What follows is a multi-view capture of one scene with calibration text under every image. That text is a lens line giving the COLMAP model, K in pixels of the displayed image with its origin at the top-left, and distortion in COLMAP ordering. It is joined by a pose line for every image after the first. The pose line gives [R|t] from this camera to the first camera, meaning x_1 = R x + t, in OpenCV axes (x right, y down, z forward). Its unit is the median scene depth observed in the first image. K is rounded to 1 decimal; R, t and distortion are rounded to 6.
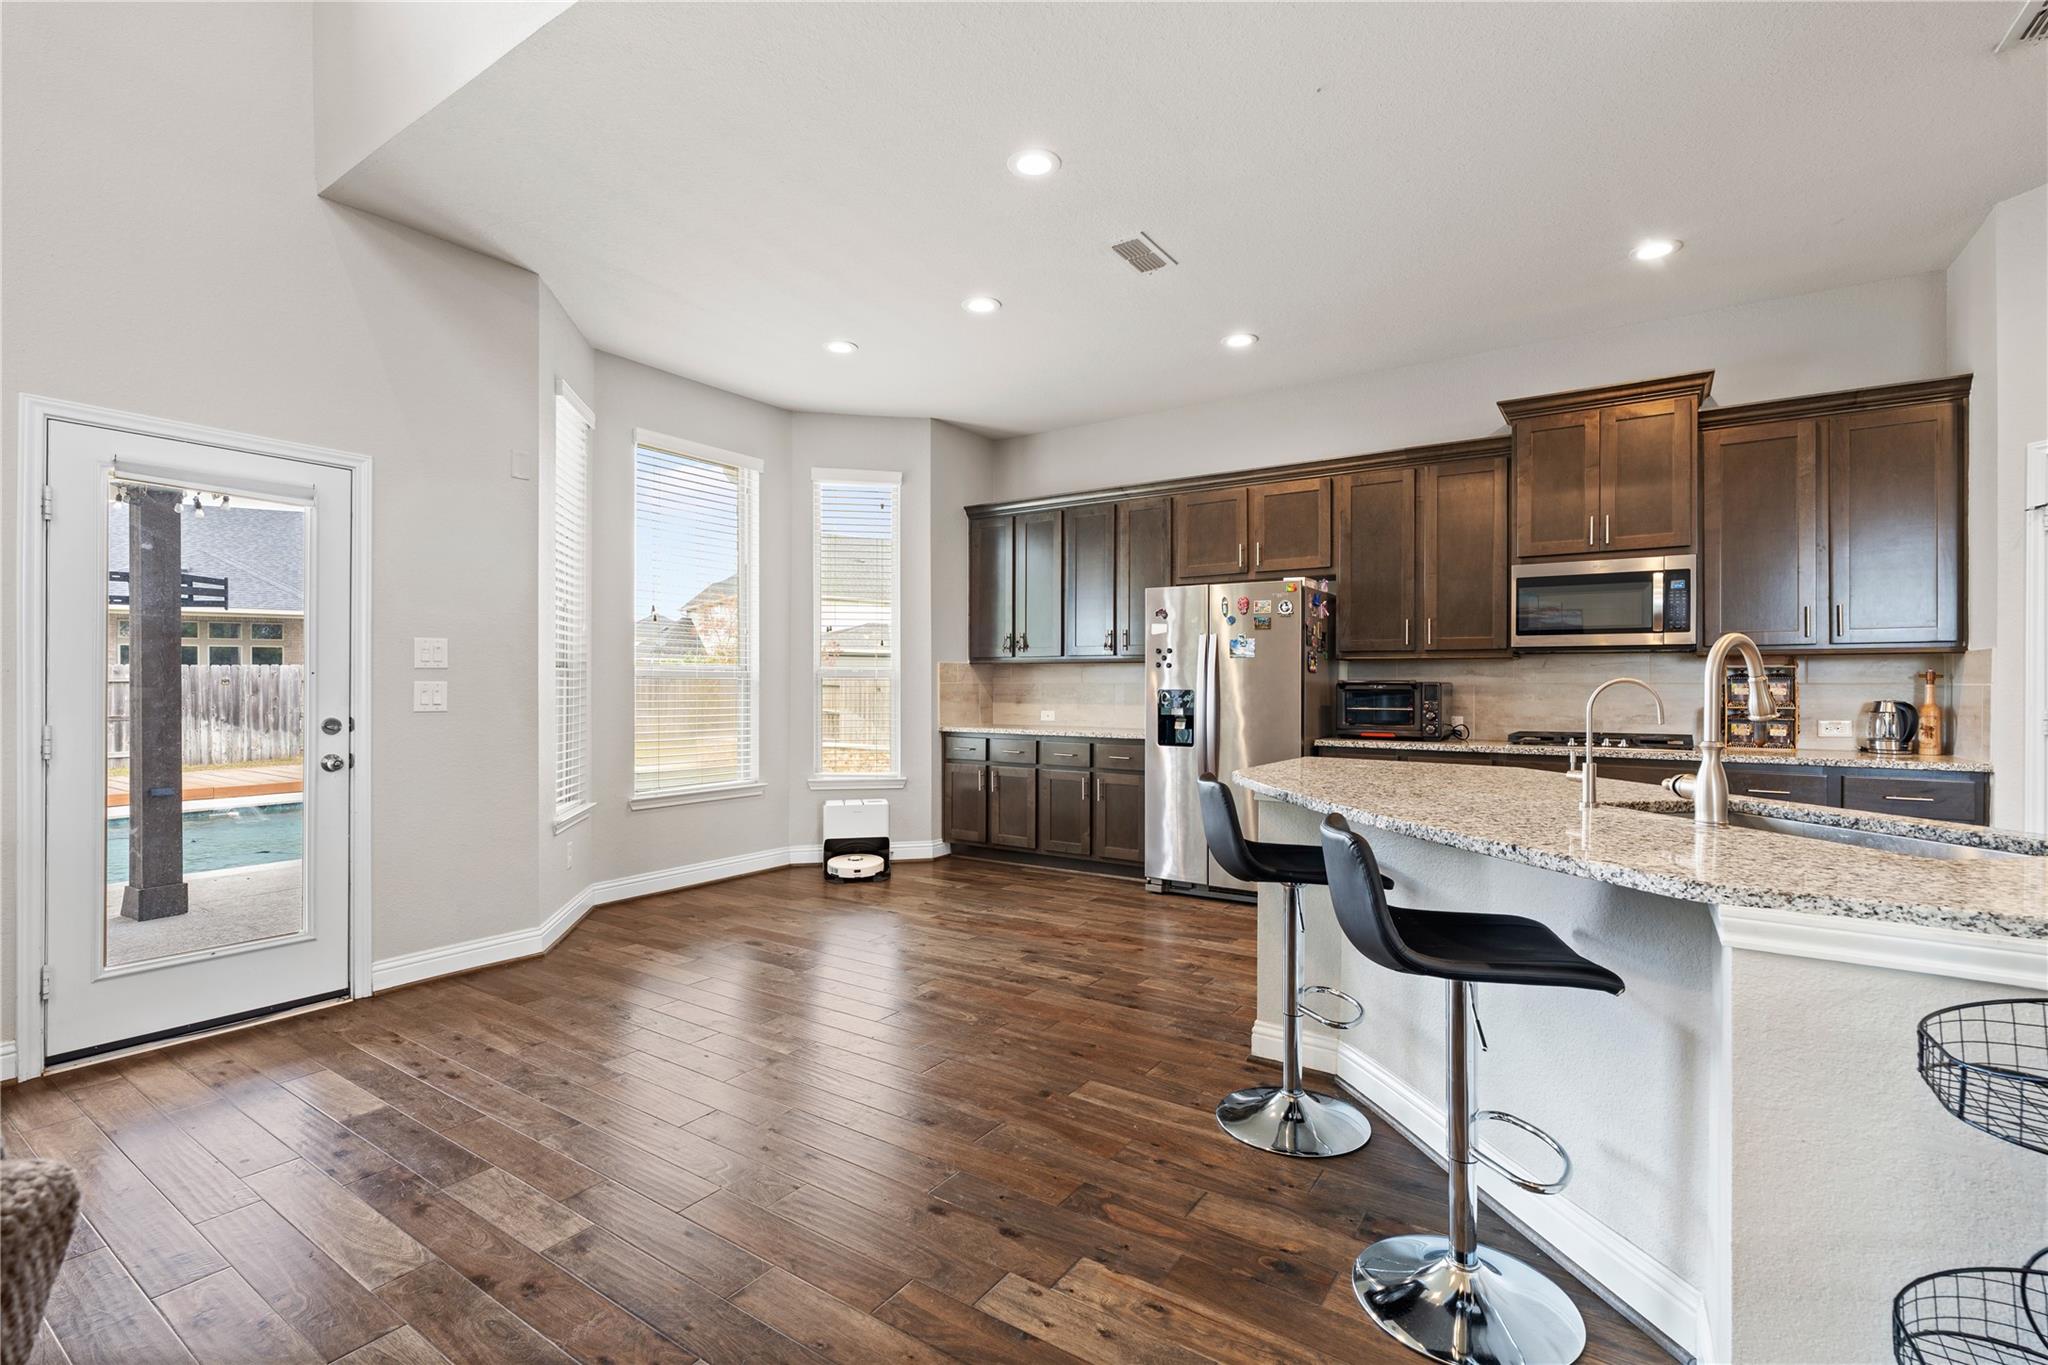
lens RADIAL K [[923.5, 0, 1026.1], [0, 923.5, 680.2], [0, 0, 1]] dist [-0.004400, -0.000101]
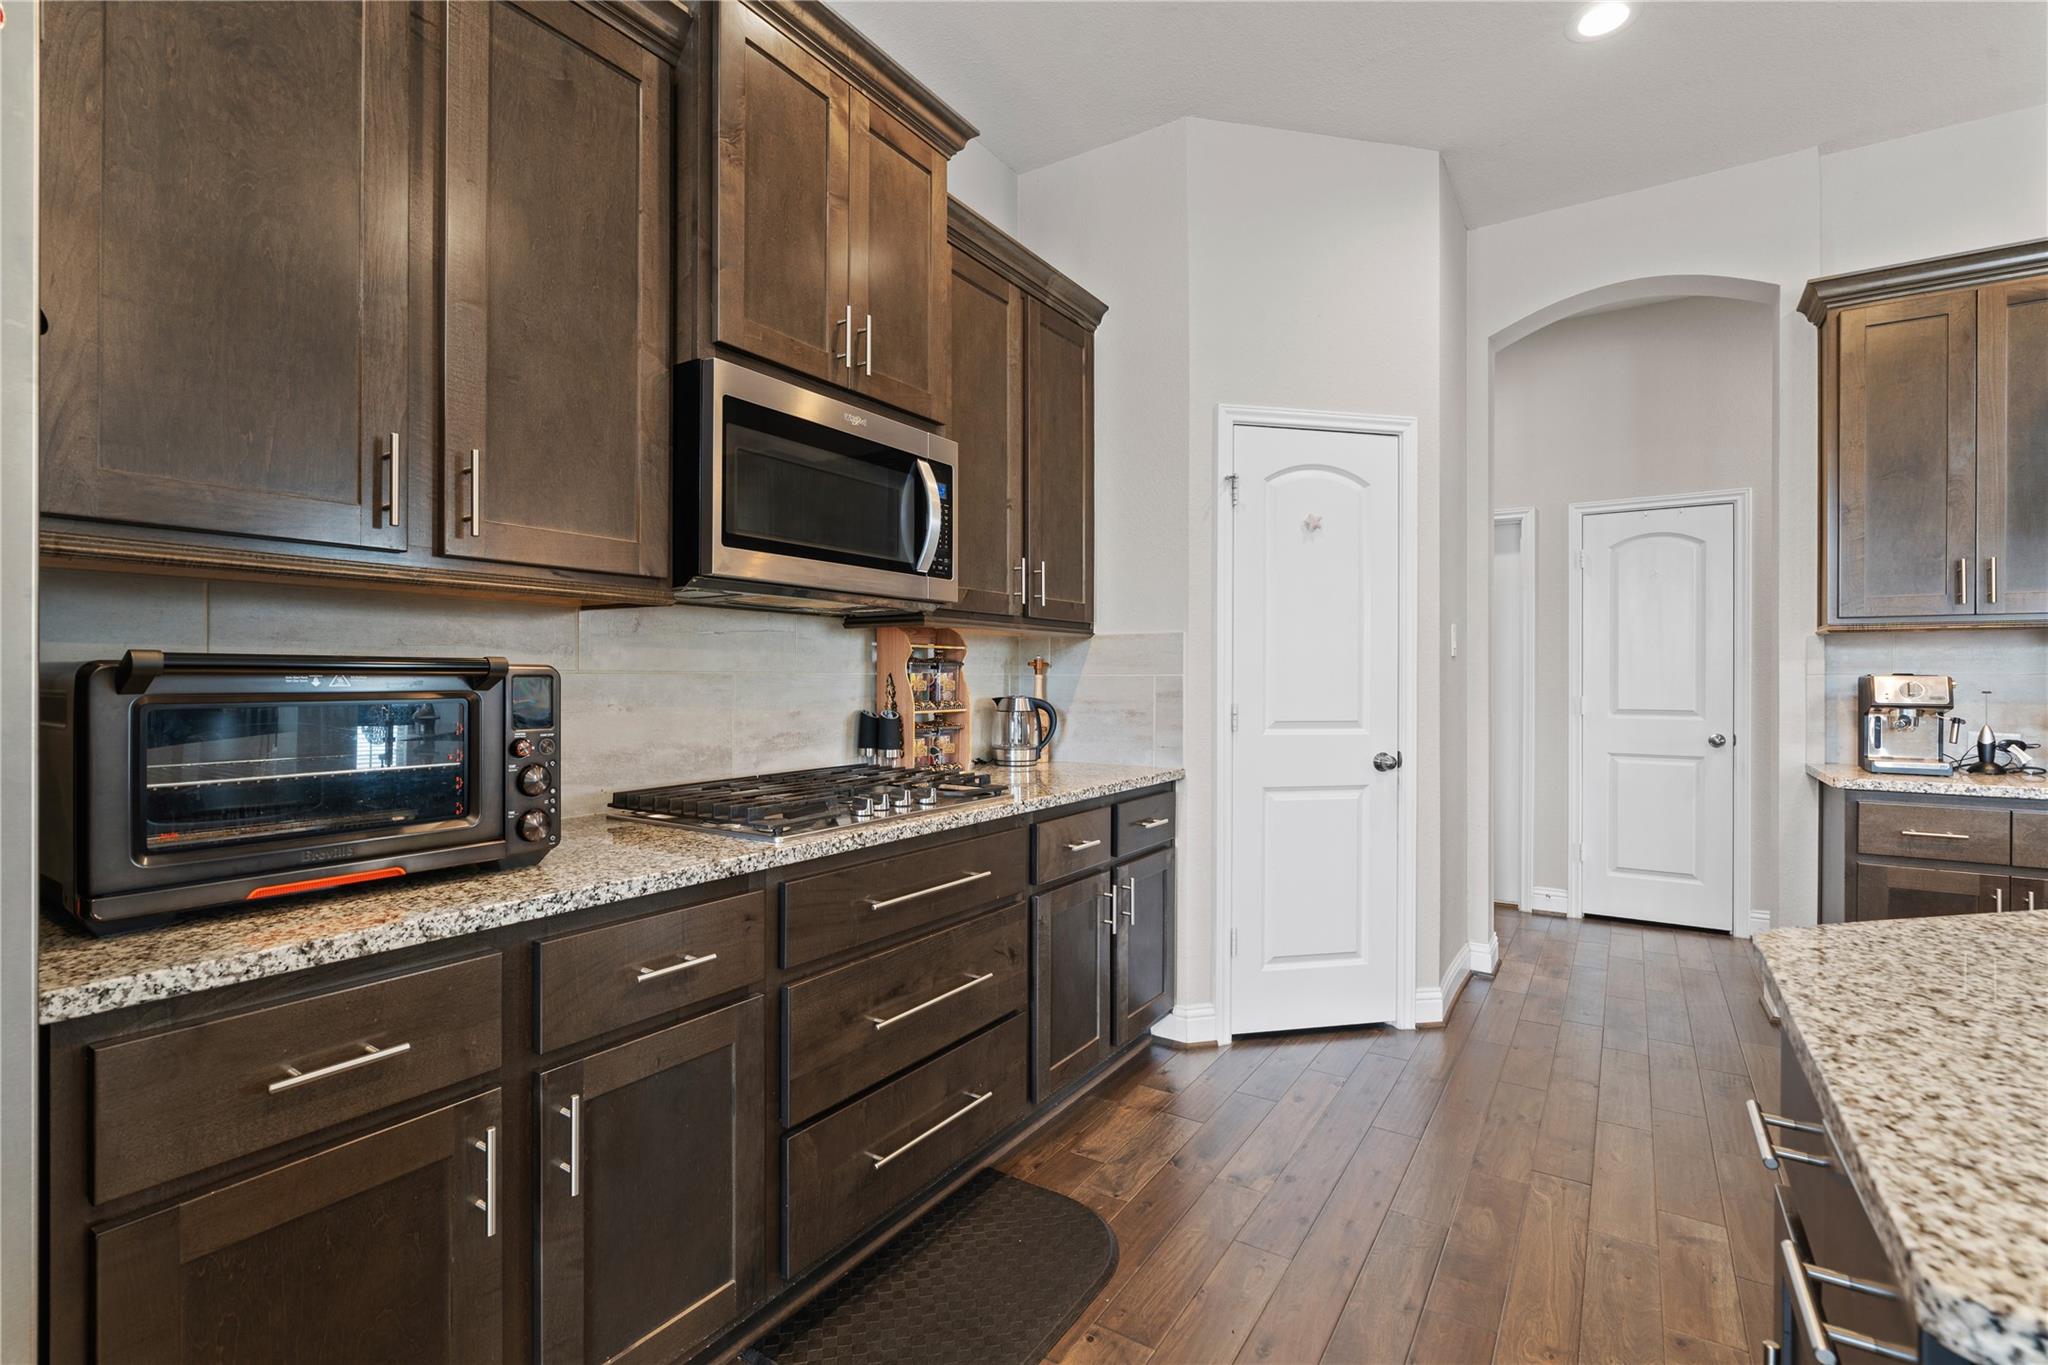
lens RADIAL K [[923.5, 0, 1026.1], [0, 923.5, 680.2], [0, 0, 1]] dist [-0.004400, -0.000101]
pose [[-0.003184, -0.006529, 0.999974, 0.127961], [-0.005443, 0.999964, 0.006512, 0.003299], [-0.999980, -0.005422, -0.003219, 0.749119]]
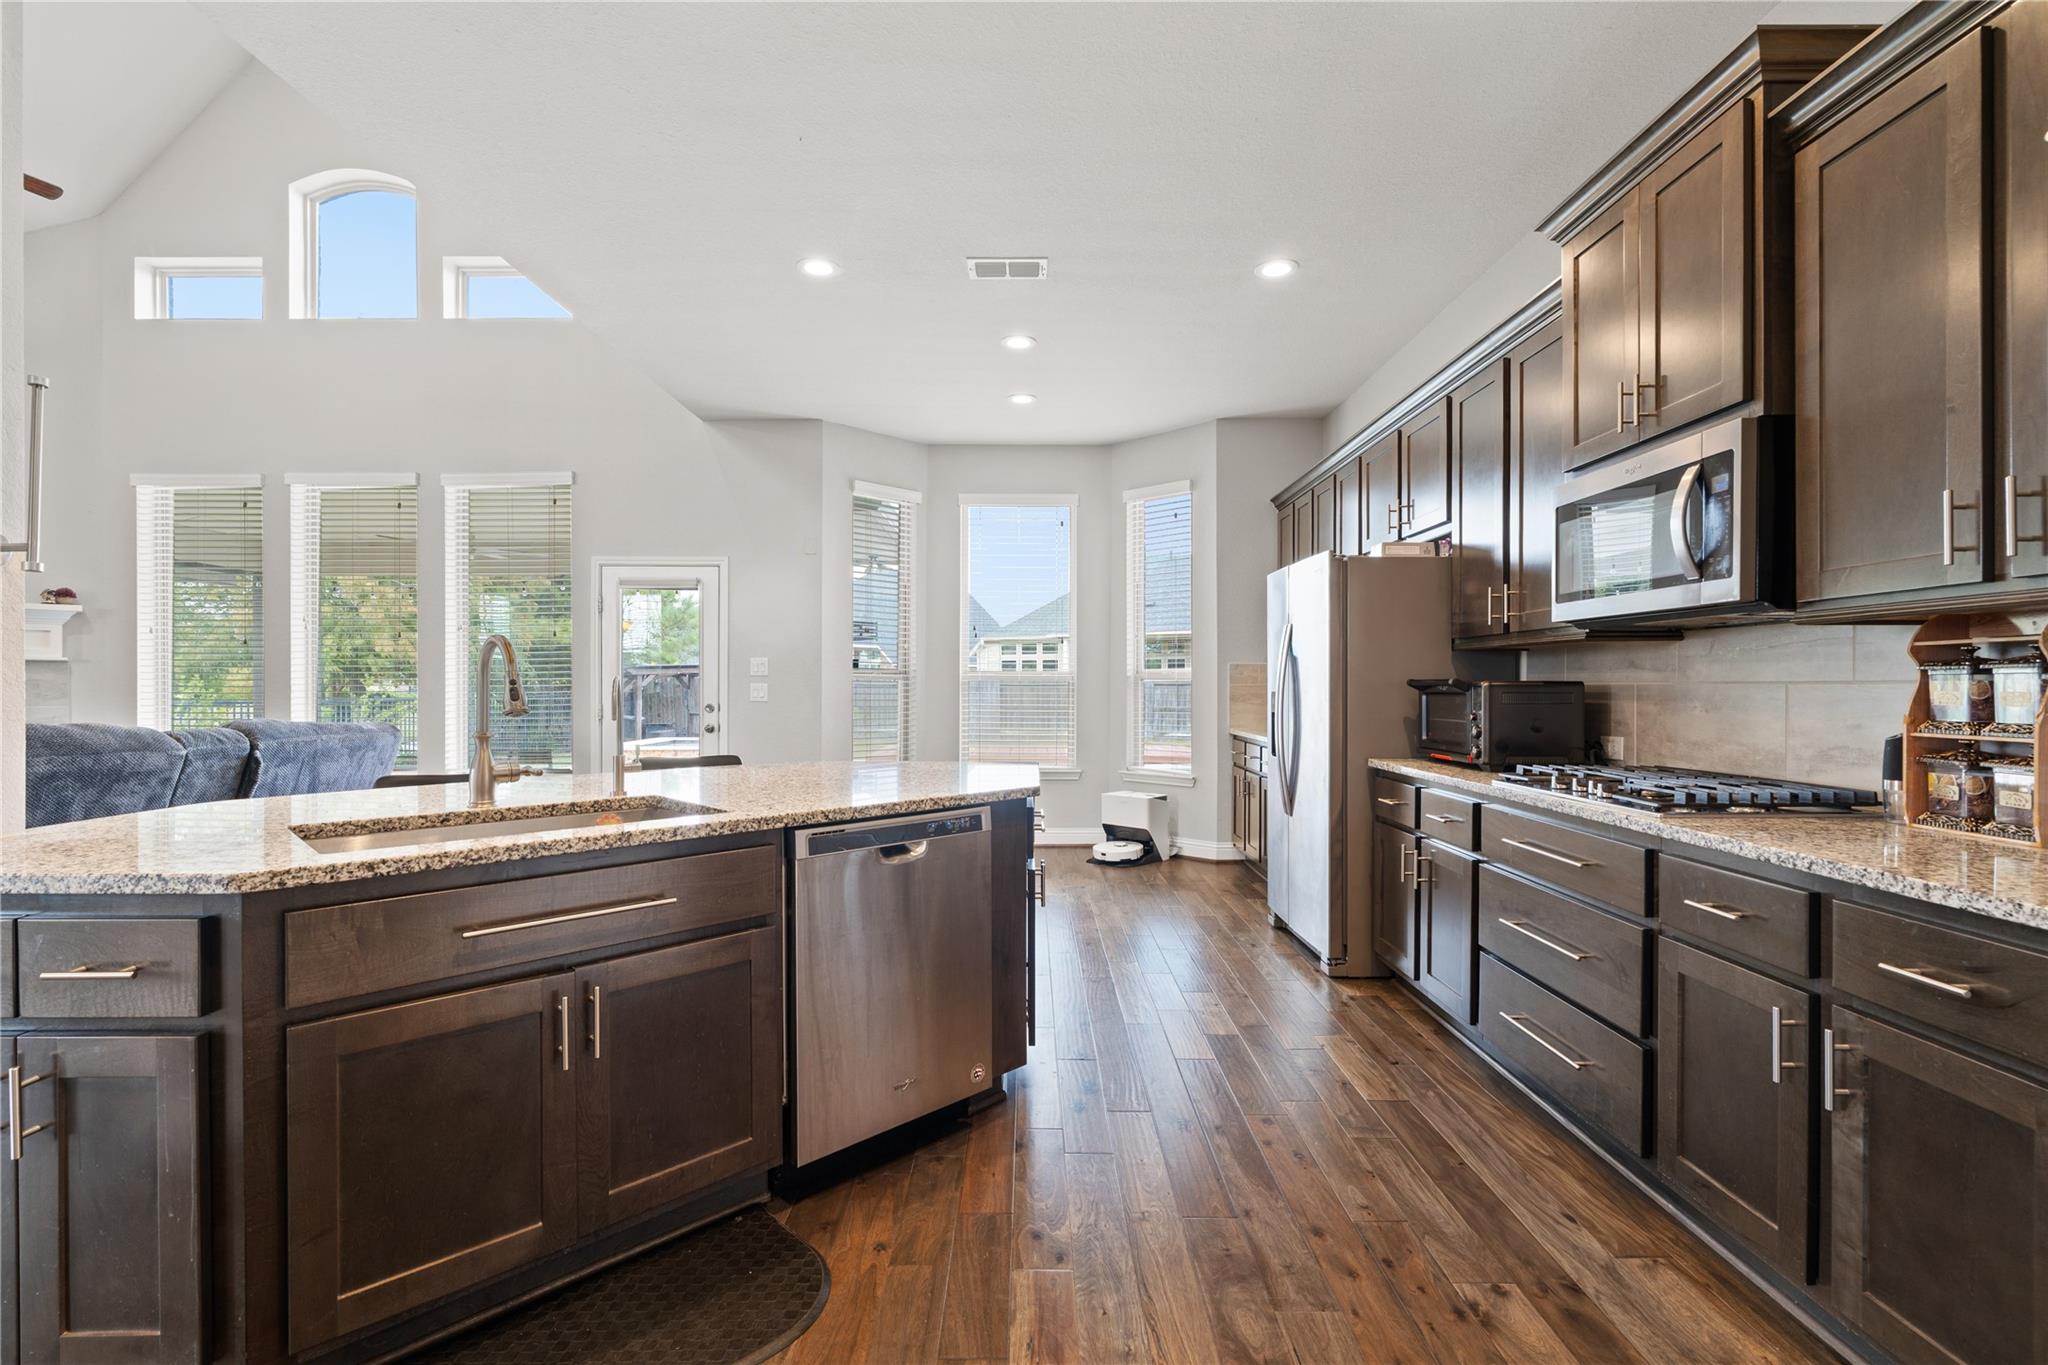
lens RADIAL K [[923.5, 0, 1026.1], [0, 923.5, 680.2], [0, 0, 1]] dist [-0.004400, -0.000101]
pose [[0.556064, -0.005667, -0.831120, 0.719303], [0.003125, 0.999984, -0.004727, 0.003273], [0.831133, 0.000031, 0.556073, 0.322254]]
